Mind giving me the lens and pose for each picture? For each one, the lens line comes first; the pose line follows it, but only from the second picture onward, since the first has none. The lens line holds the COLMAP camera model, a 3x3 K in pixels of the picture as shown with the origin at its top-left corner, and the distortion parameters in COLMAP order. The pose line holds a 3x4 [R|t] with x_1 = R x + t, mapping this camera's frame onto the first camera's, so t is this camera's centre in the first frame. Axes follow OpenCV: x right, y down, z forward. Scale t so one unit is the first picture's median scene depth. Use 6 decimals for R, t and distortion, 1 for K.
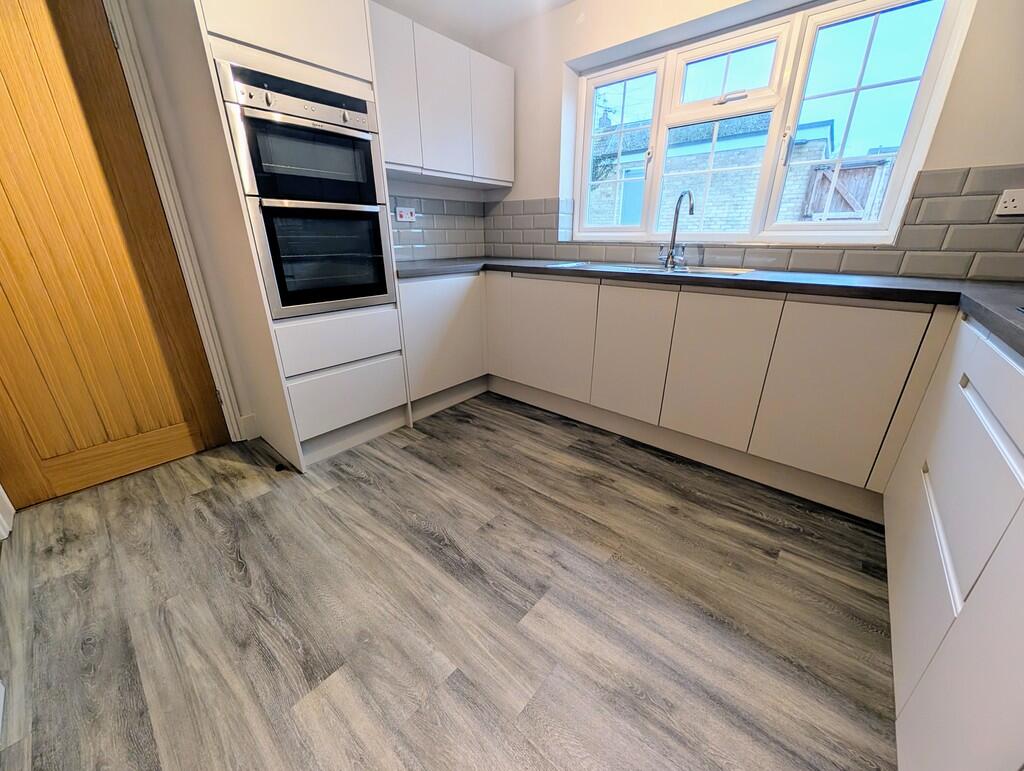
lens RADIAL K [[375.1, 0, 535.2], [0, 375.1, 373.8], [0, 0, 1]] dist [0.001576, -0.000111]
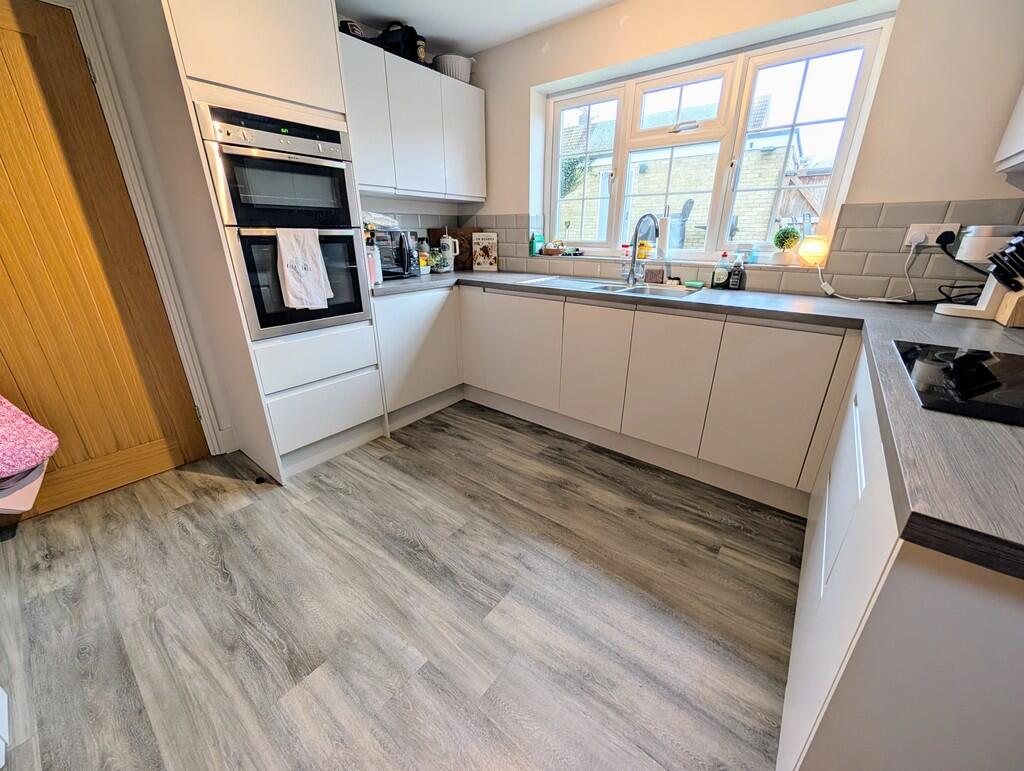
lens RADIAL K [[375.1, 0, 532.4], [0, 375.1, 374.5], [0, 0, 1]] dist [0.001576, -0.000111]
pose [[0.999127, -0.011301, 0.040225, 0.046953], [0.011145, 0.999929, 0.004097, -0.051190], [-0.040268, -0.003645, 0.999182, -0.092055]]
